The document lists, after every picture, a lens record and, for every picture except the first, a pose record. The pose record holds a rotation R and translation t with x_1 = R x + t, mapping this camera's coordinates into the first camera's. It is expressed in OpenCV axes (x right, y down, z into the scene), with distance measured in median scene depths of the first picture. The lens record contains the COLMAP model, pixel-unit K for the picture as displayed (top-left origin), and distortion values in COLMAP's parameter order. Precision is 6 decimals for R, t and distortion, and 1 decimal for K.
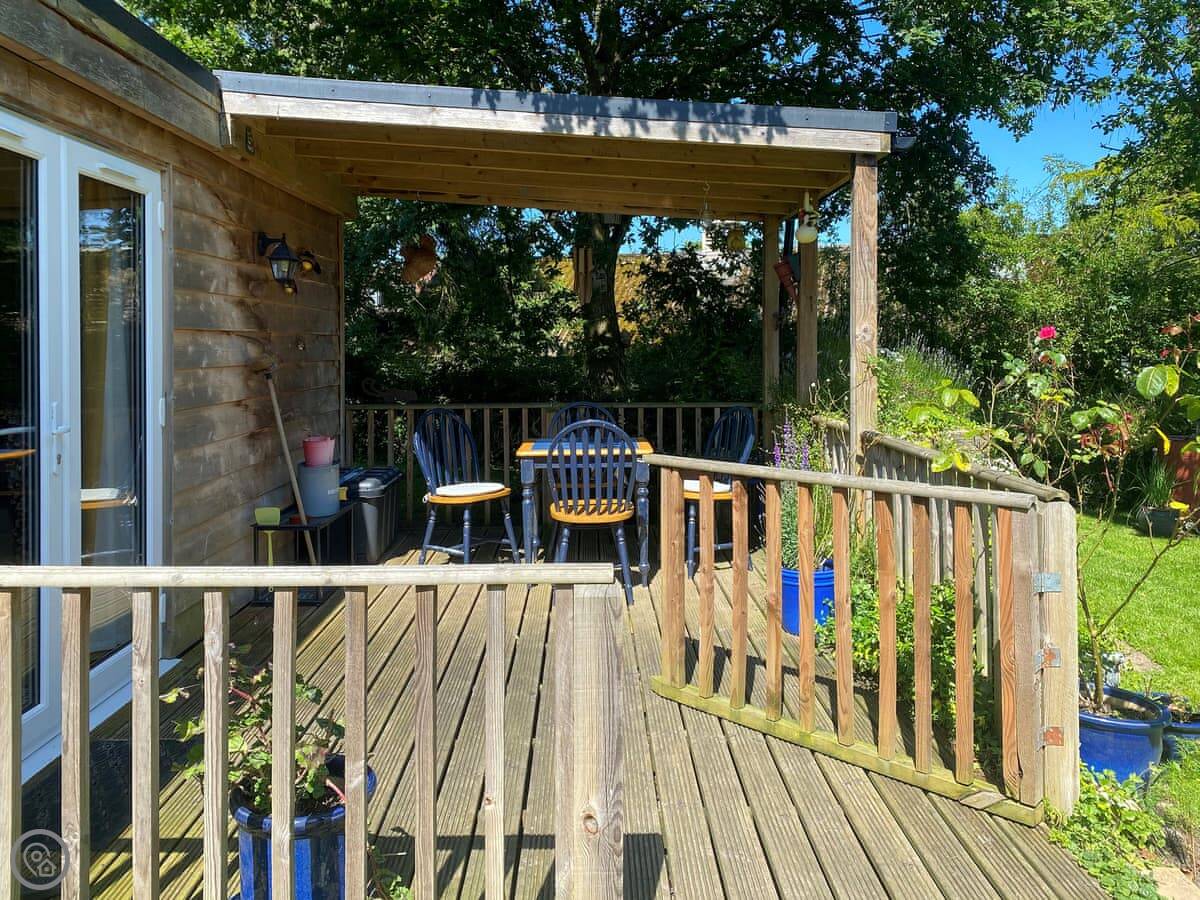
lens RADIAL K [[949.6, 0, 600.0], [0, 949.6, 450.0], [0, 0, 1]] dist [0.041214, 0.000351]
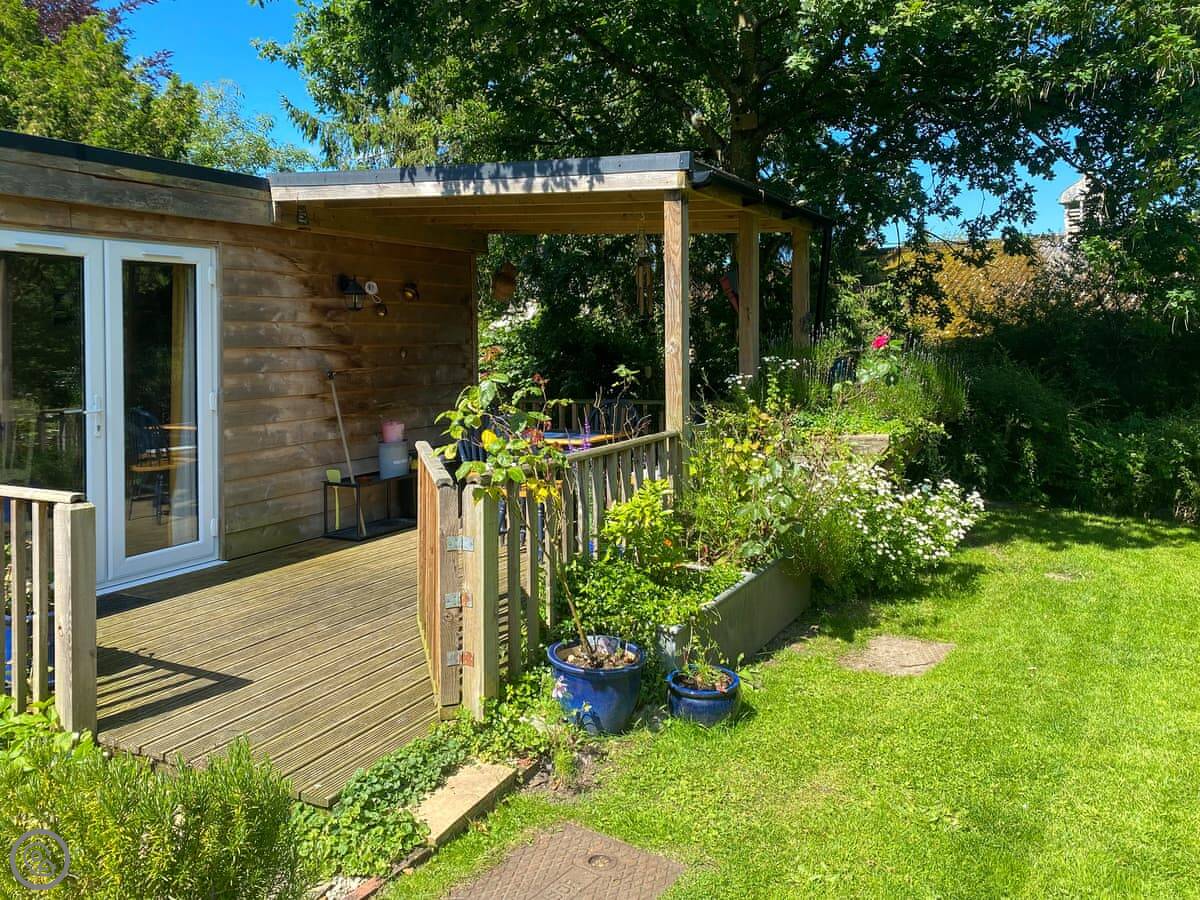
lens RADIAL K [[949.6, 0, 600.0], [0, 949.6, 450.0], [0, 0, 1]] dist [0.041214, 0.000351]
pose [[0.865069, 0.048666, -0.499286, 0.802918], [-0.042216, 0.998815, 0.024211, -0.023241], [0.499873, 0.000134, 0.866099, -0.032270]]
